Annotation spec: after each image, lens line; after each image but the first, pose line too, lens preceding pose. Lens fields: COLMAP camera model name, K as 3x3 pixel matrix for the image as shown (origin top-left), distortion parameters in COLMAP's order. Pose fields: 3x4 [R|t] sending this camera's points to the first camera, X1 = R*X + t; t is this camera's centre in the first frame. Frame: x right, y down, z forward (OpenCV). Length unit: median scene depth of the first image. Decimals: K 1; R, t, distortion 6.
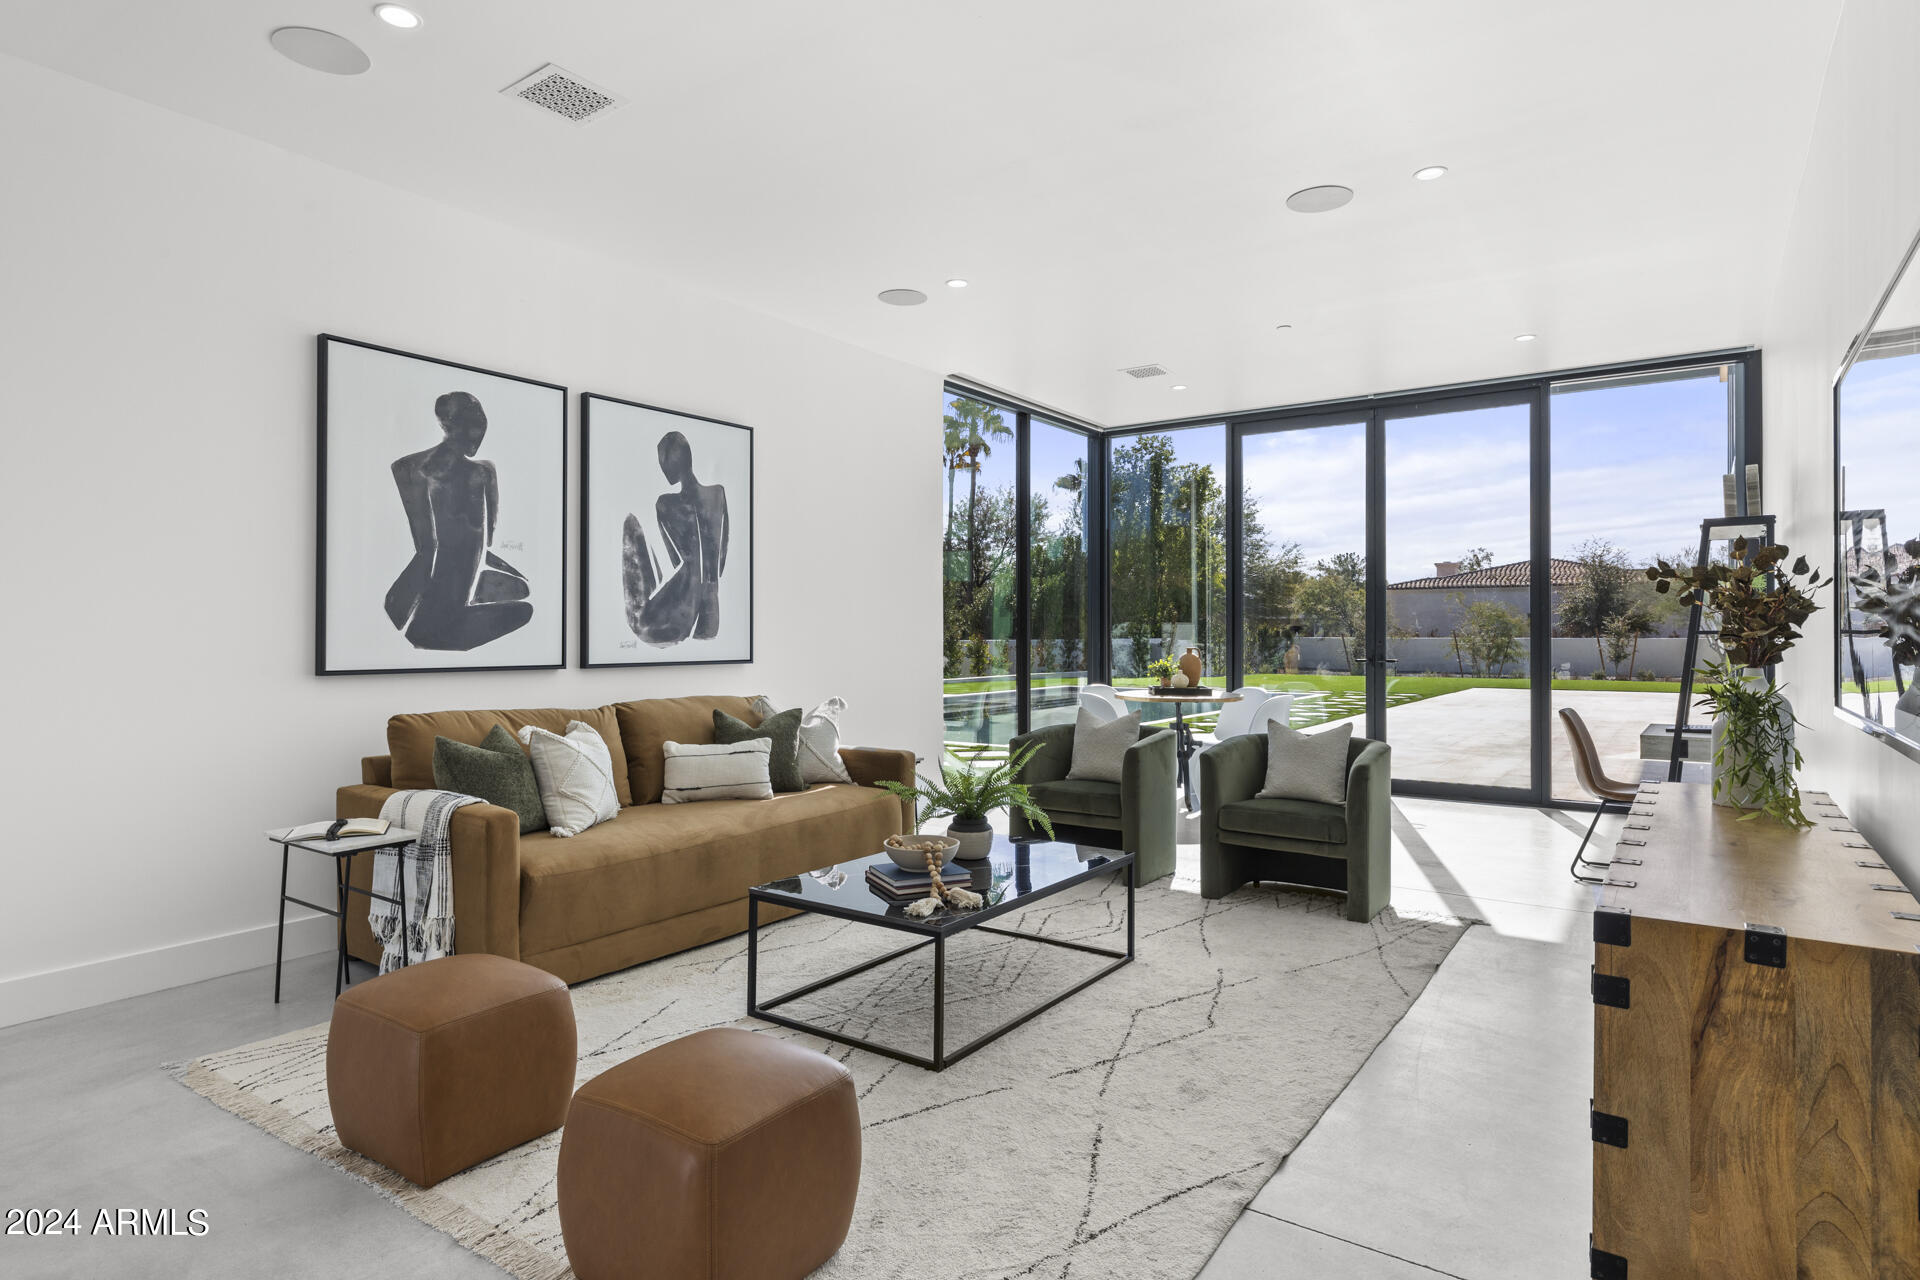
lens RADIAL K [[1035.8, 0, 960.0], [0, 1035.8, 640.0], [0, 0, 1]] dist [-0.002358, -0.000640]
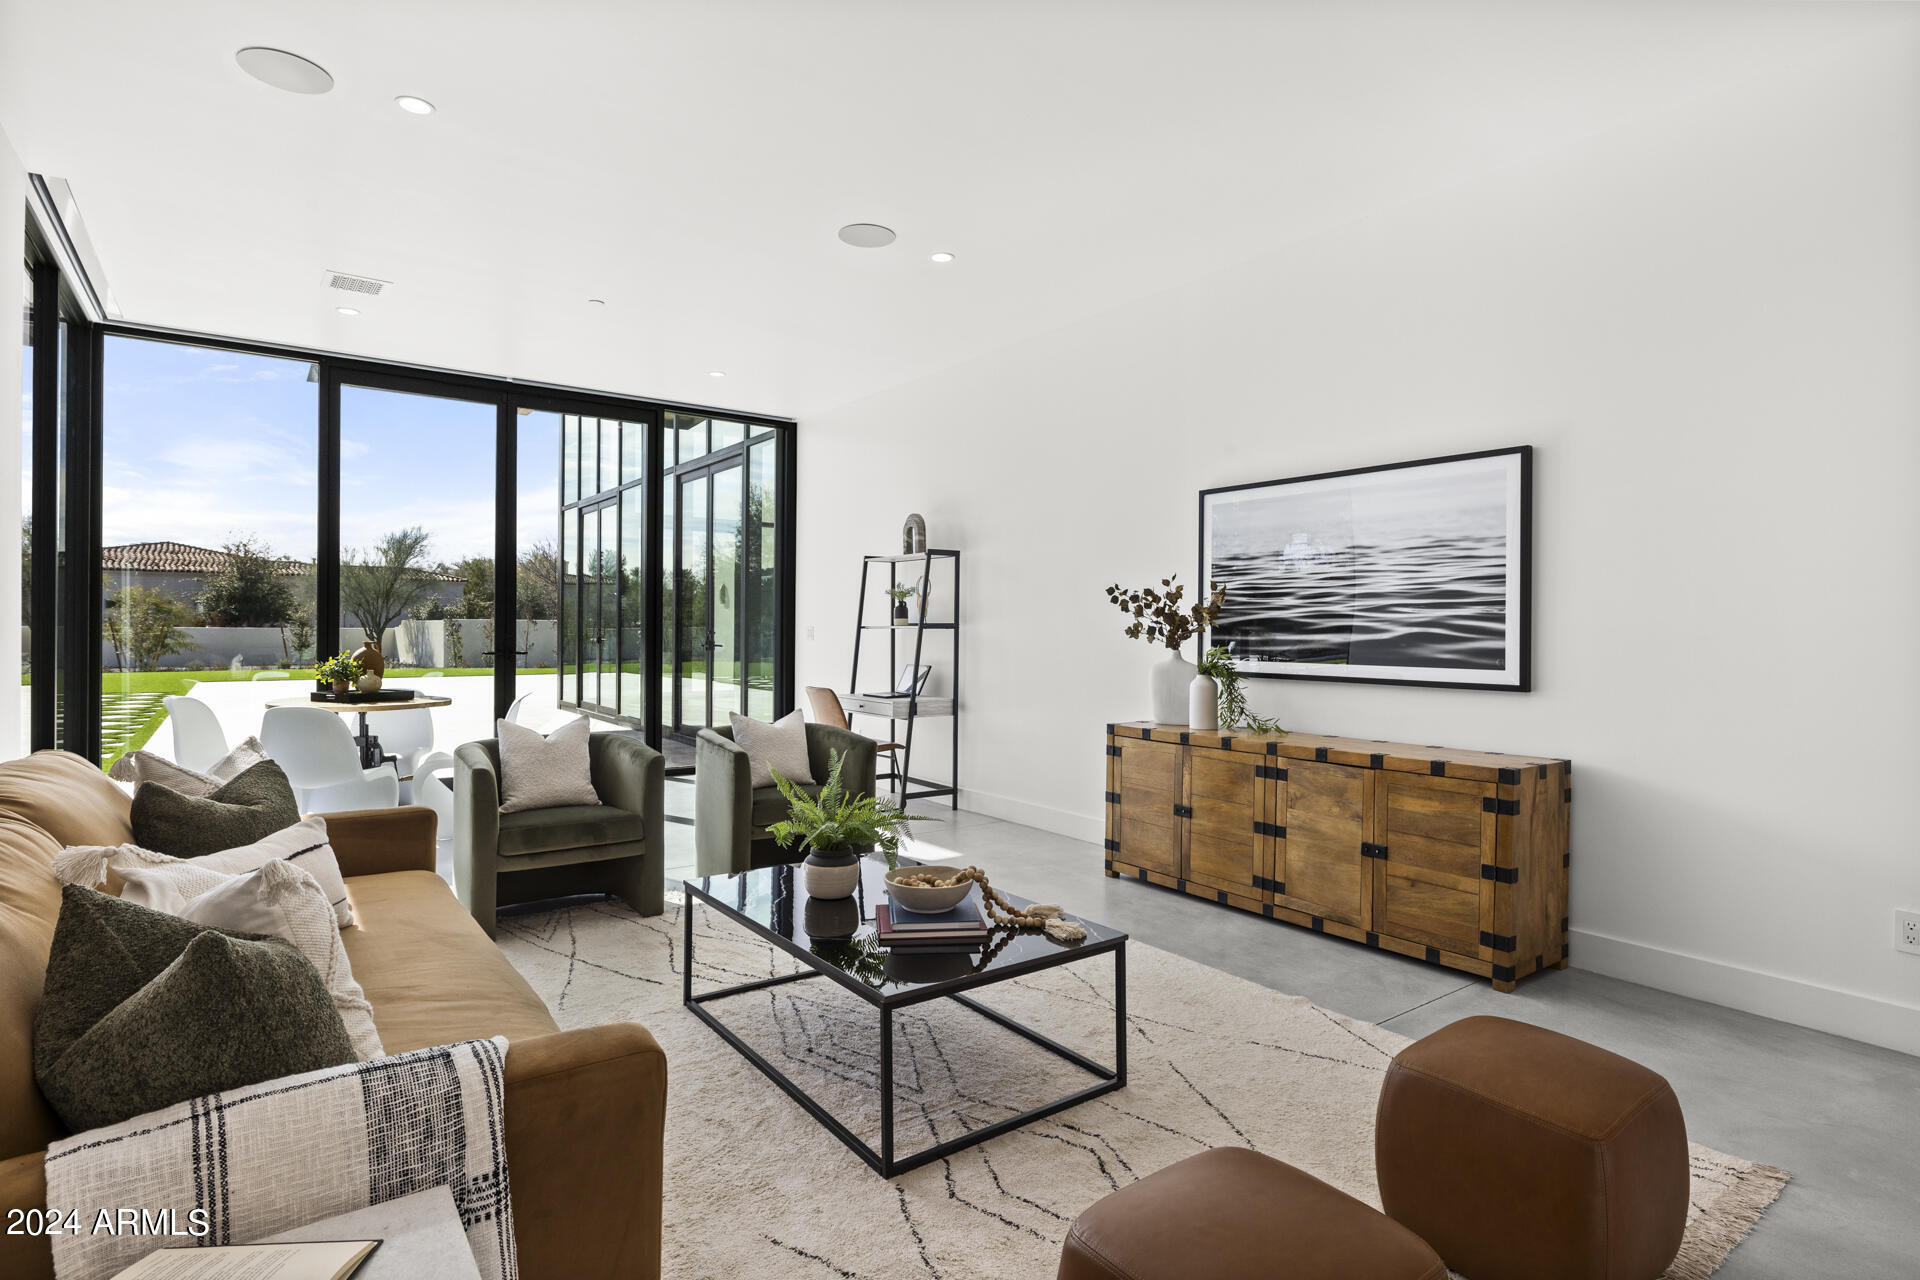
lens RADIAL K [[970.1, 0, 960.0], [0, 970.1, 640.0], [0, 0, 1]] dist [0.000371, 0.000213]
pose [[0.316504, -0.009784, 0.948541, -0.515132], [-0.000947, 0.999943, 0.010630, -0.003455], [-0.948591, -0.004263, 0.316477, 0.483280]]
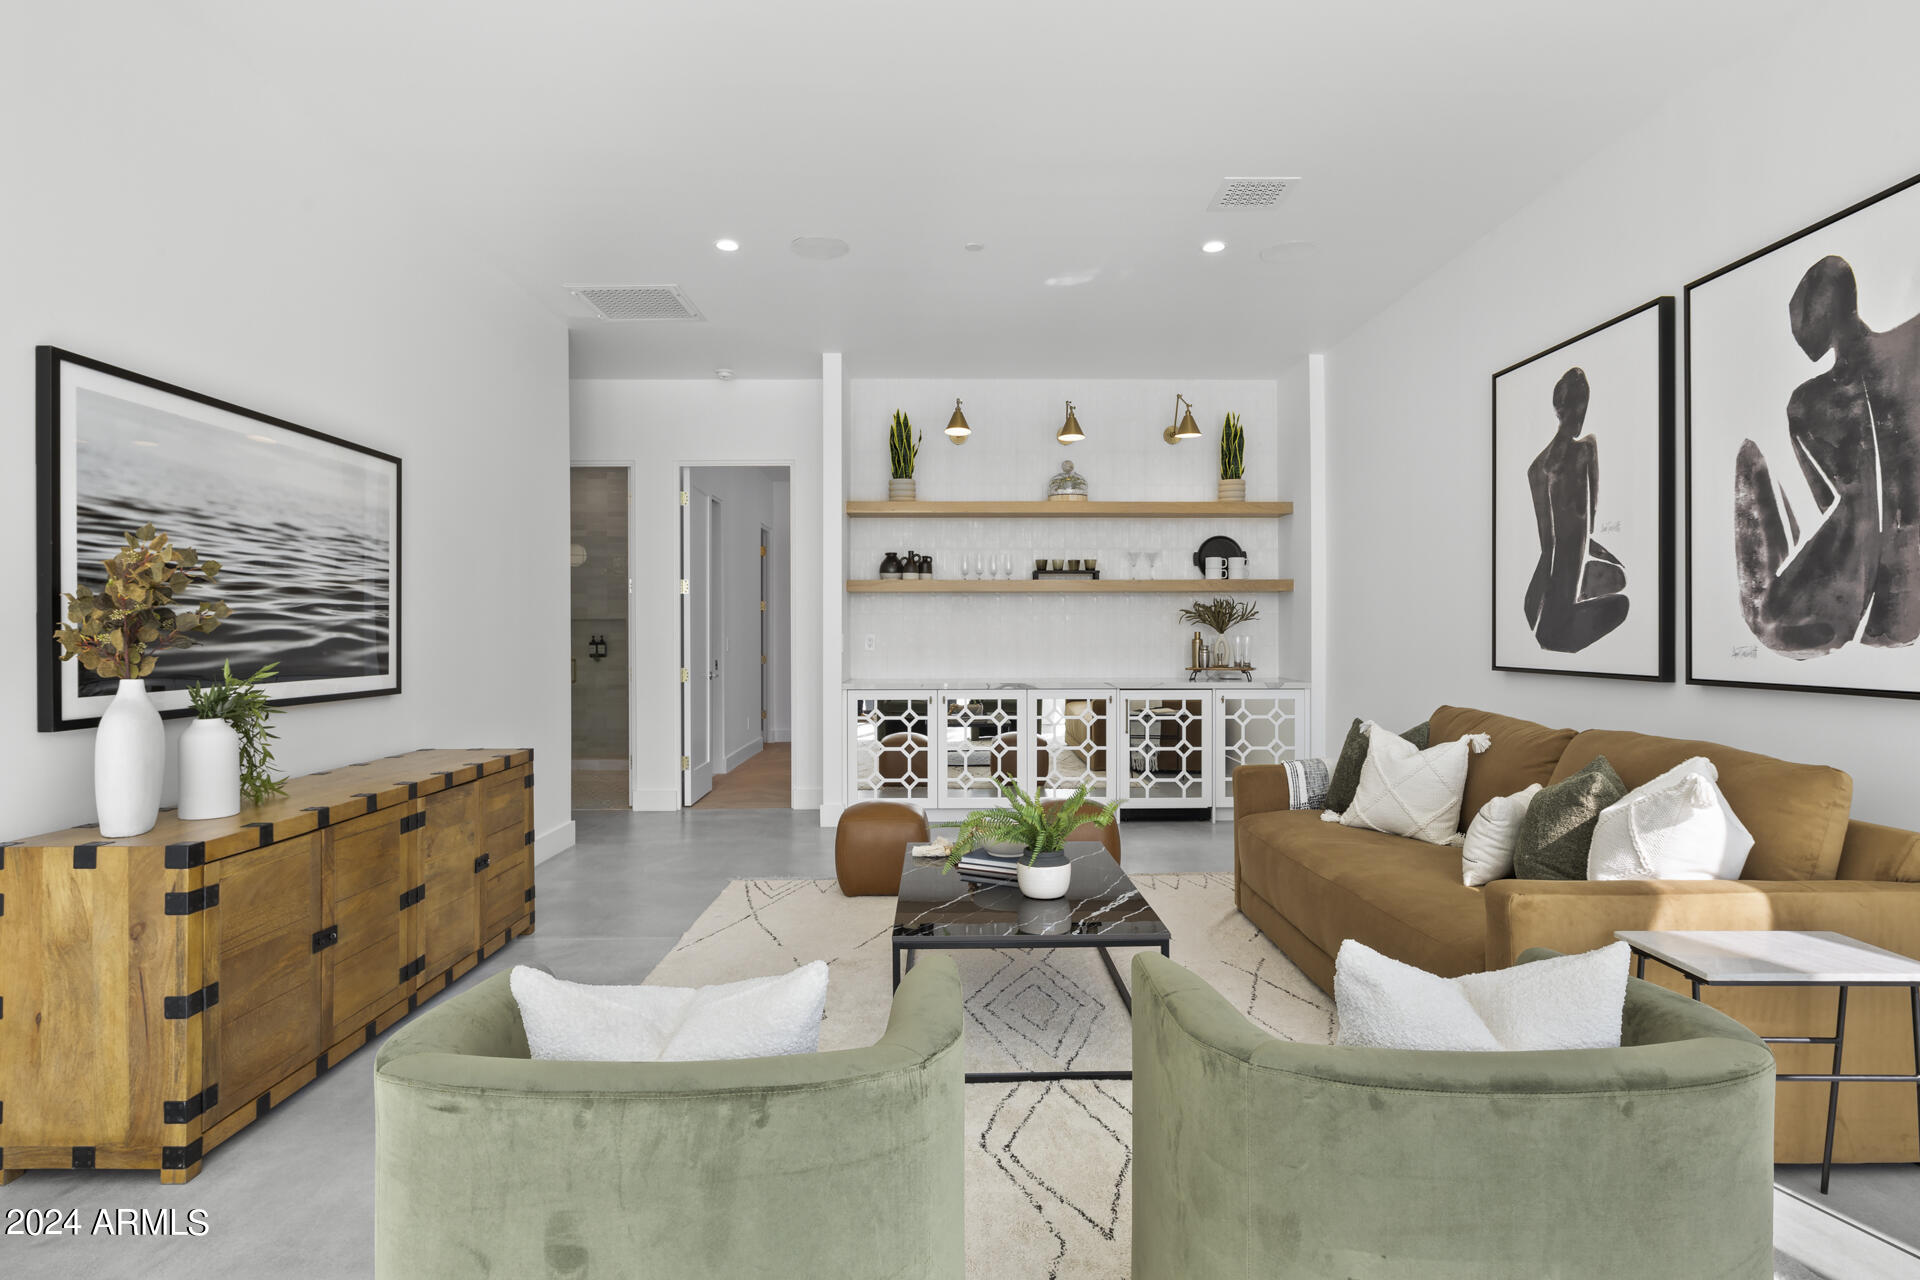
lens RADIAL K [[1035.8, 0, 960.0], [0, 1035.8, 640.0], [0, 0, 1]] dist [-0.002358, -0.000640]
pose [[-0.808676, 0.005145, -0.588231, 0.422588], [-0.001459, 0.999941, 0.010751, -0.008543], [0.588252, 0.009552, -0.808621, 1.221320]]
